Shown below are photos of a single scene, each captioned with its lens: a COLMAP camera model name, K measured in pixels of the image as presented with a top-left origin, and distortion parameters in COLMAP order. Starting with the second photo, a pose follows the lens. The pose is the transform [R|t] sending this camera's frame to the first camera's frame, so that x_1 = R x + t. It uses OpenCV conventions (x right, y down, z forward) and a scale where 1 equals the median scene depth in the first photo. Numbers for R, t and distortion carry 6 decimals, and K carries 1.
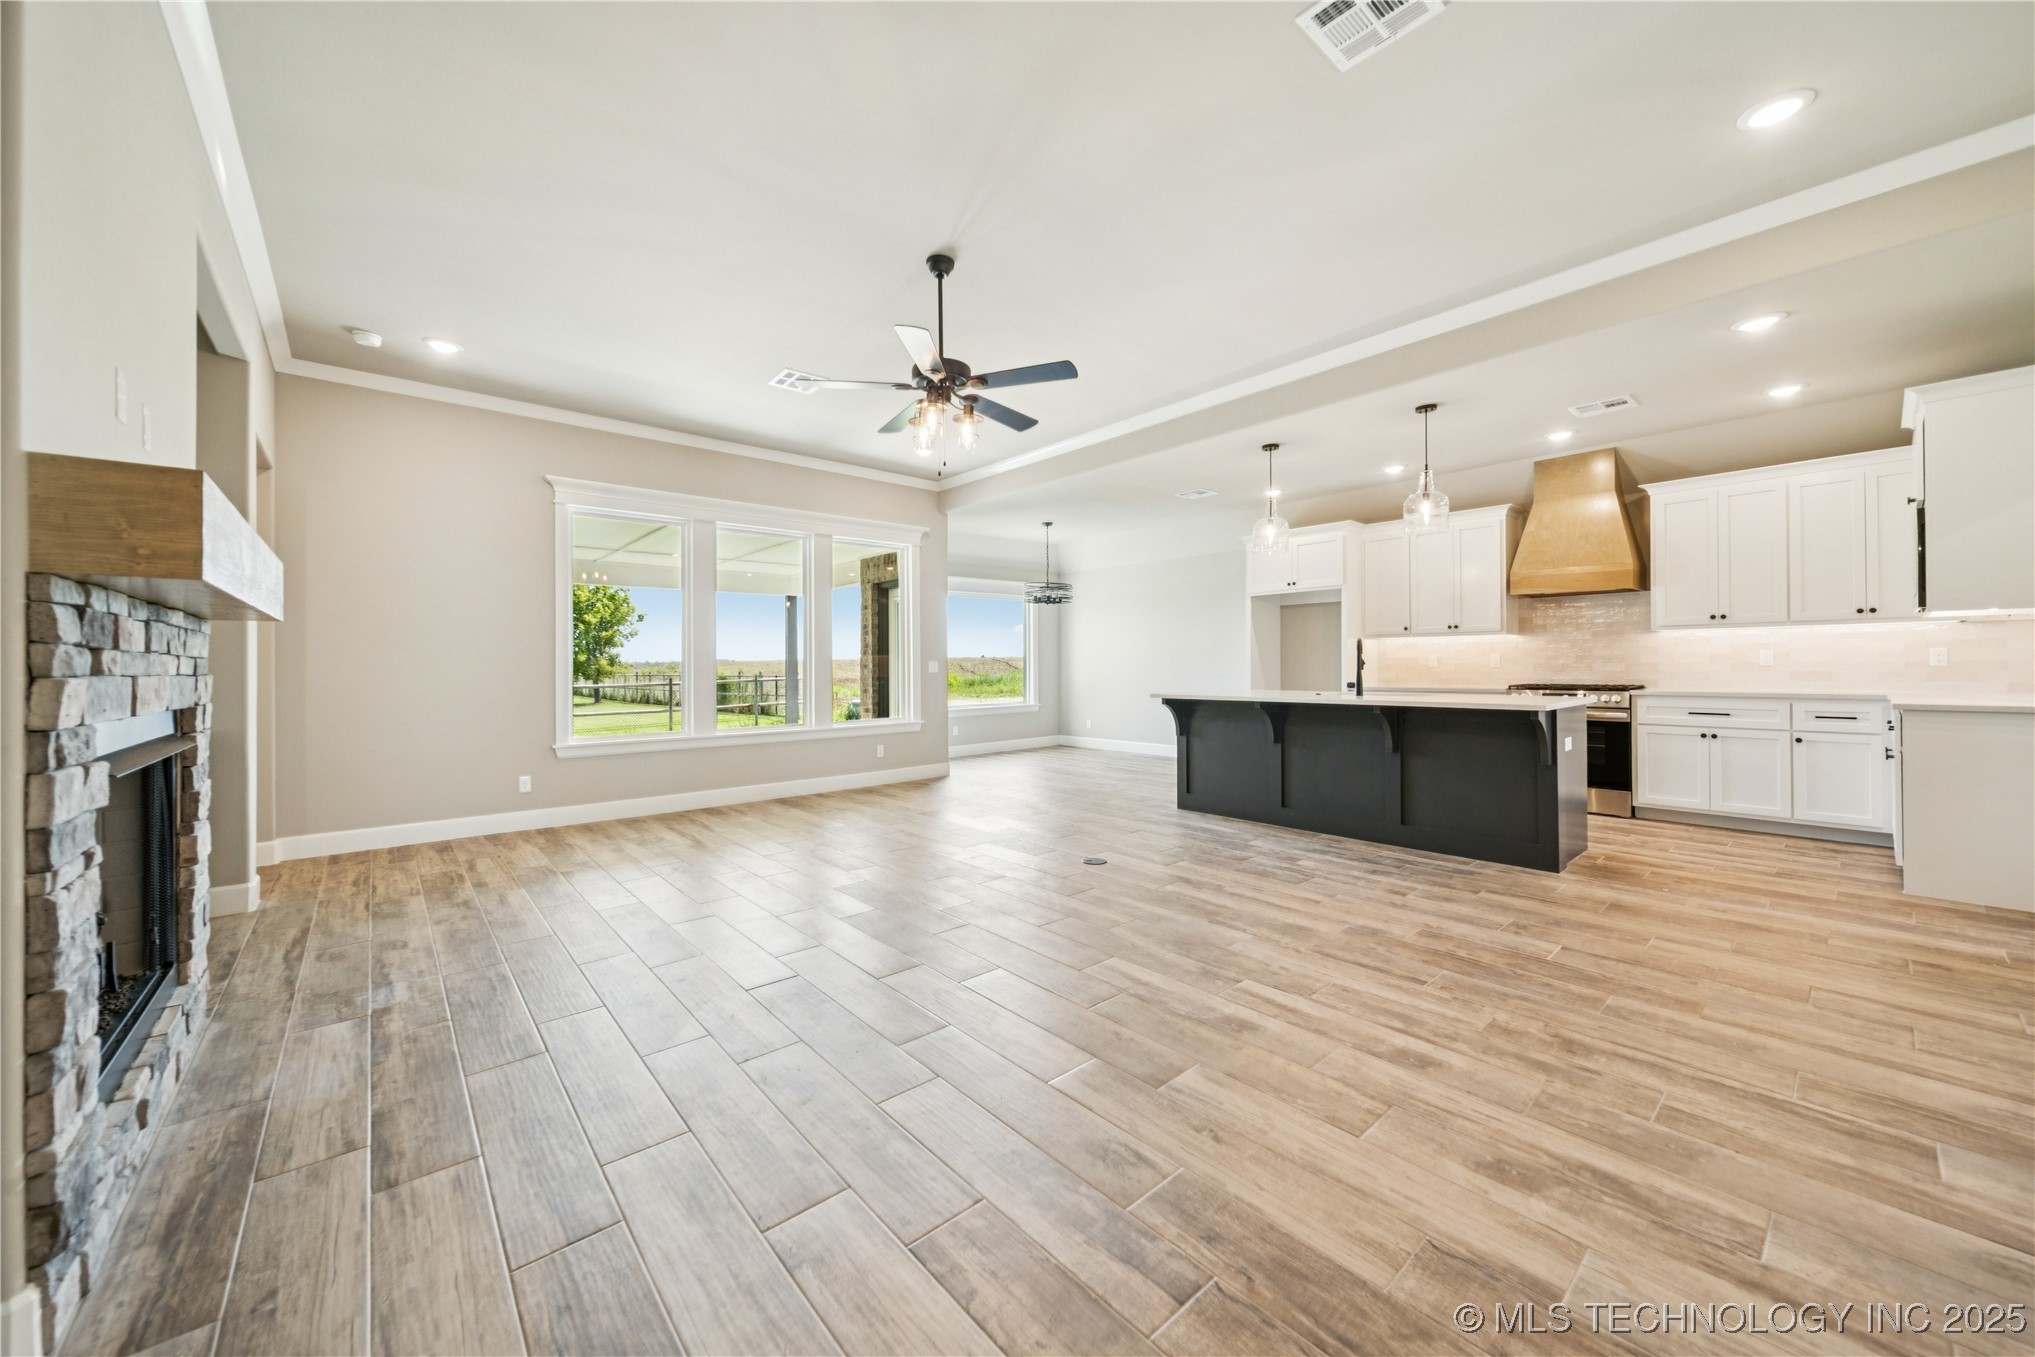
lens RADIAL K [[732.1, 0, 1008.1], [0, 732.1, 662.8], [0, 0, 1]] dist [0.001341, -0.000177]
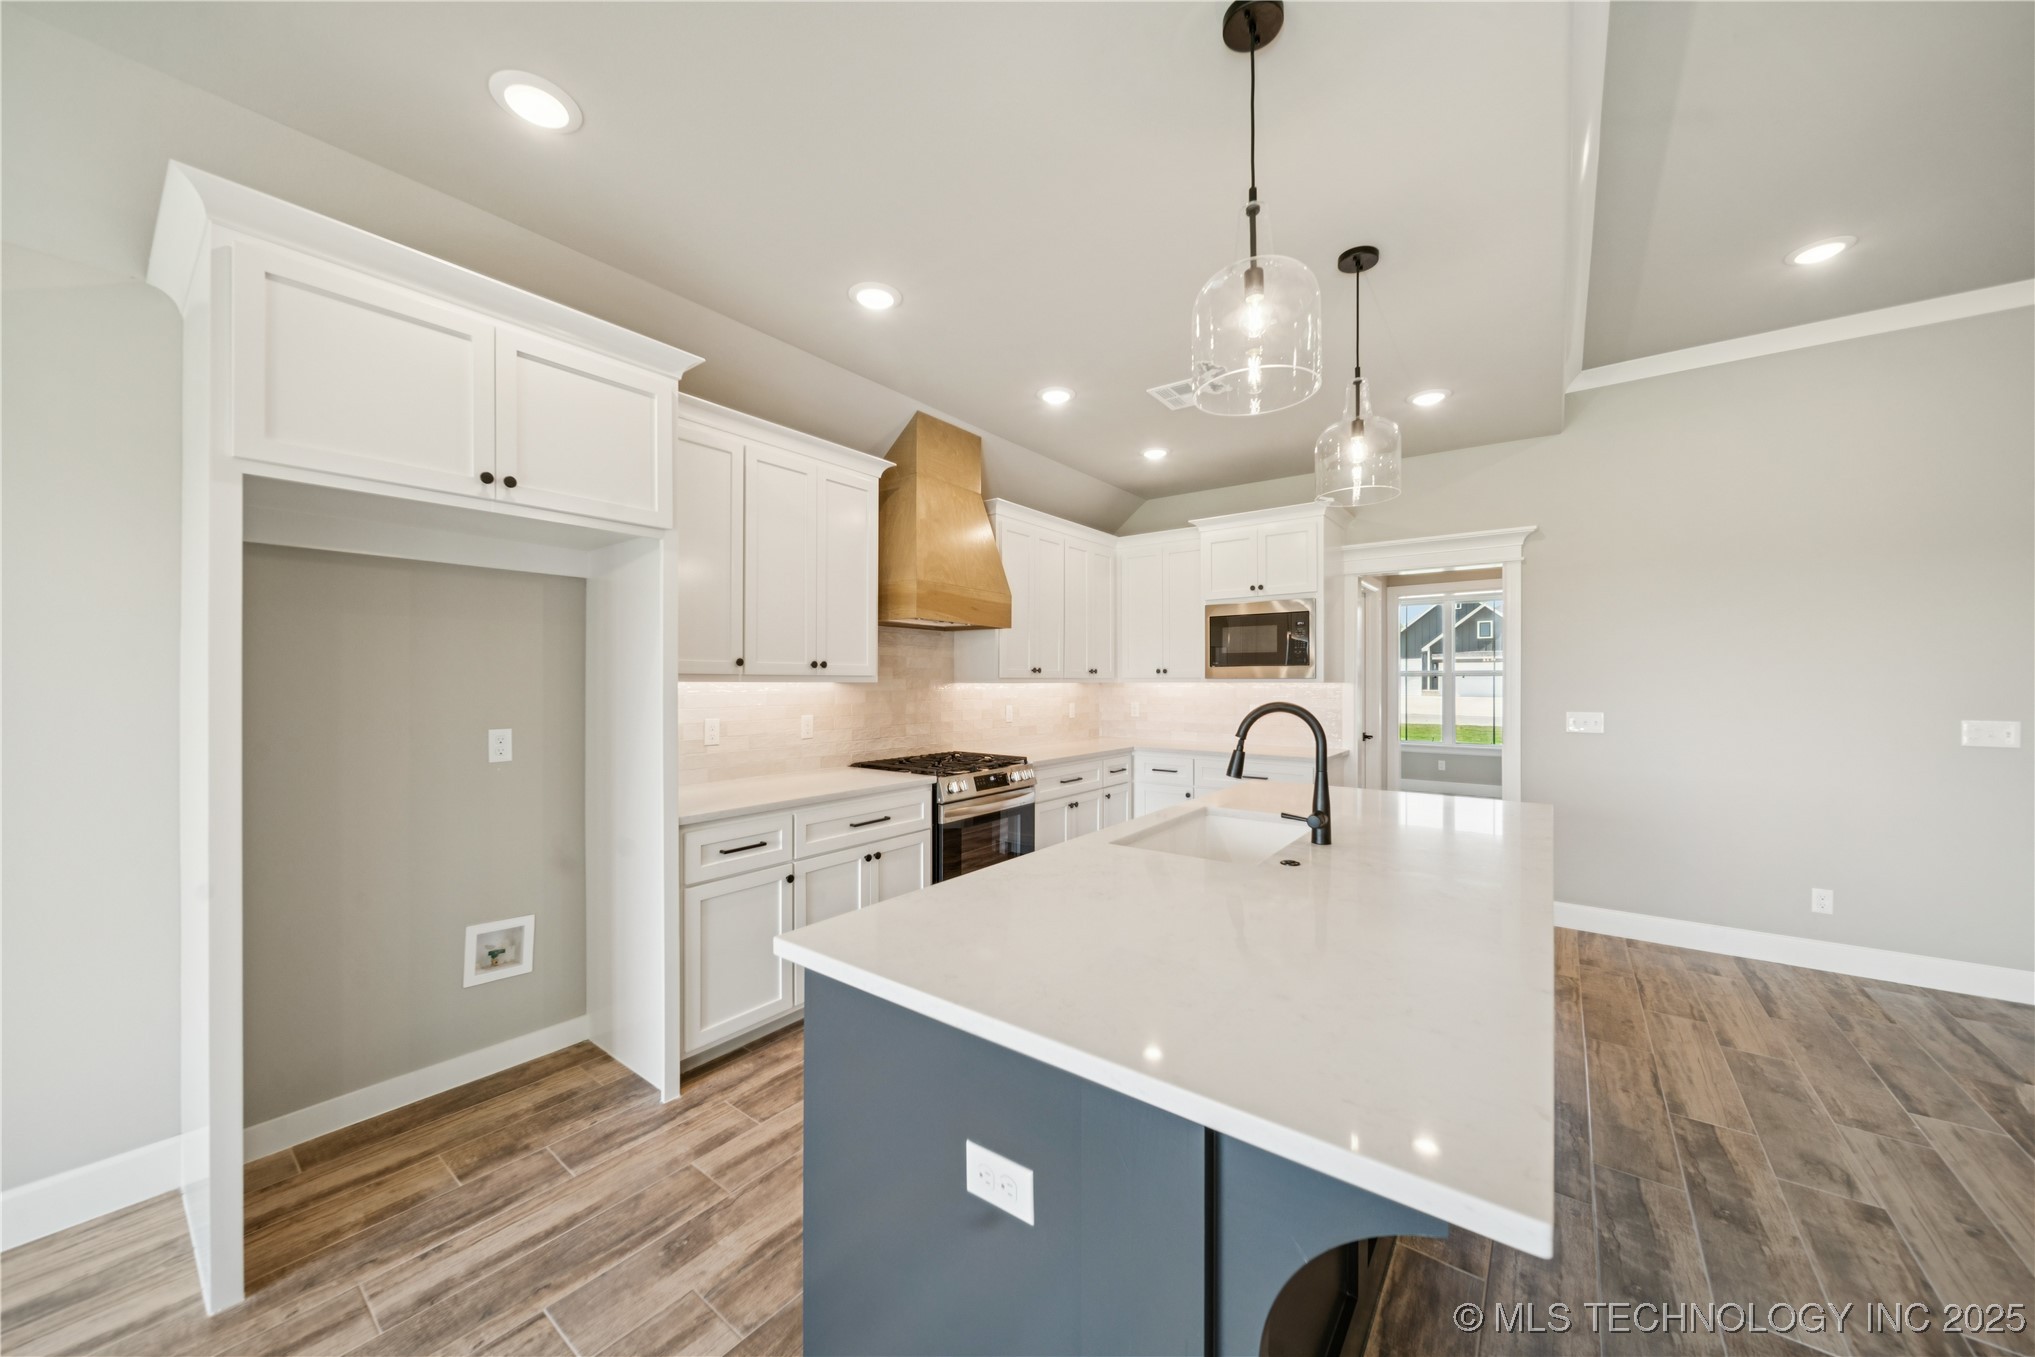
lens RADIAL K [[722.7, 0, 1003.7], [0, 722.7, 681.8], [0, 0, 1]] dist [0.001802, -0.001742]
pose [[-0.204682, 0.010361, 0.978774, 0.124649], [0.002647, 0.999946, -0.010031, -0.043518], [-0.978825, 0.000537, -0.204698, 1.334600]]
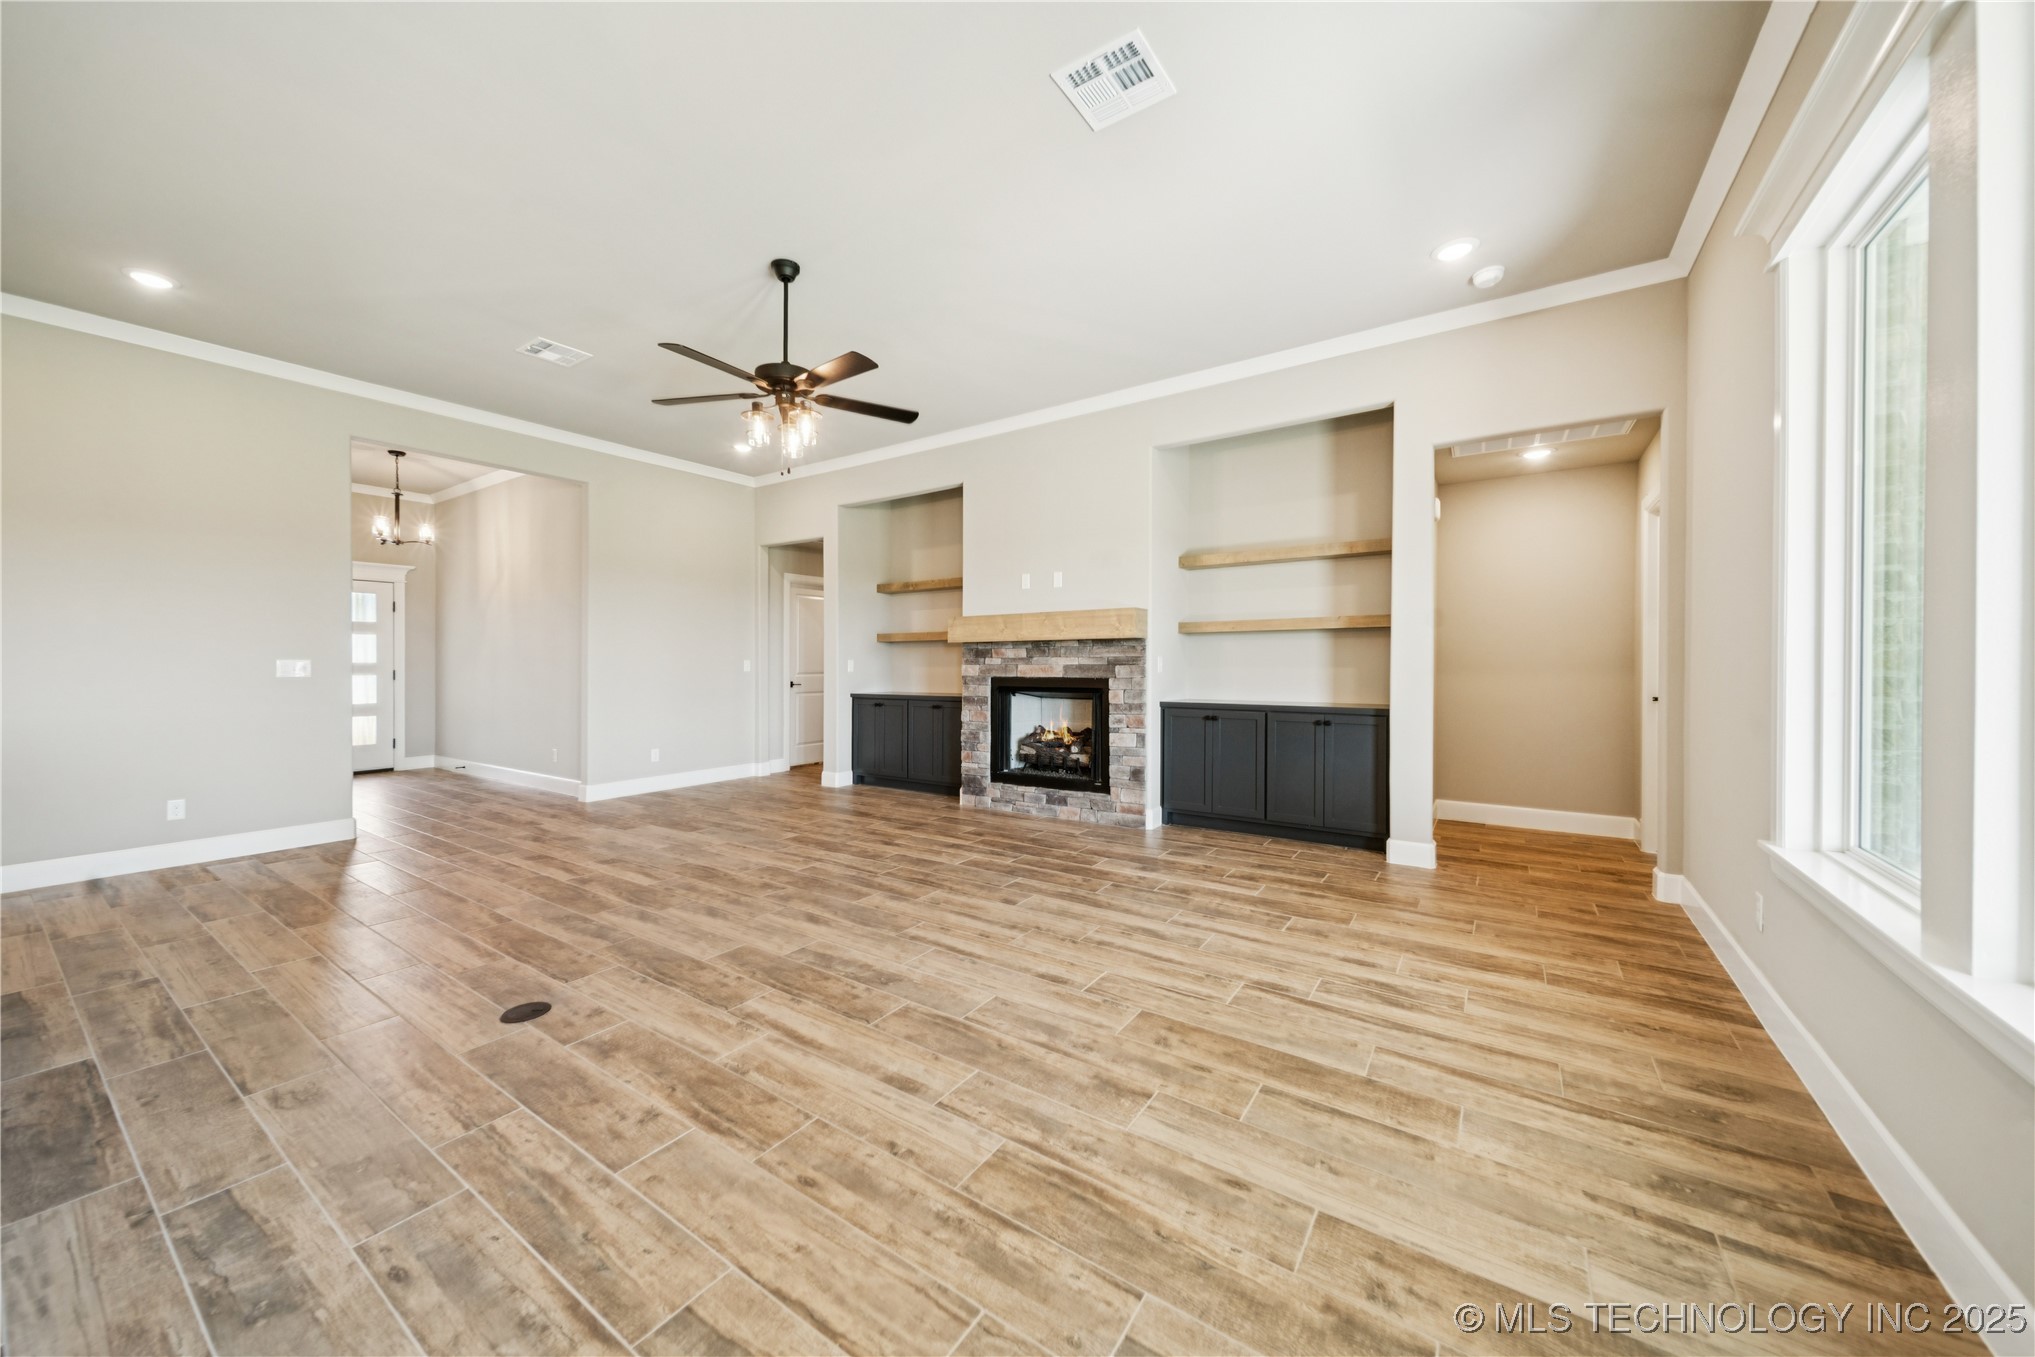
lens RADIAL K [[722.7, 0, 1013.3], [0, 722.7, 663.7], [0, 0, 1]] dist [0.001802, -0.001742]
pose [[-0.964255, 0.015839, -0.264503, -0.091662], [0.014811, 0.999873, 0.005881, 0.001705], [0.264563, 0.001753, -0.964367, 1.511021]]
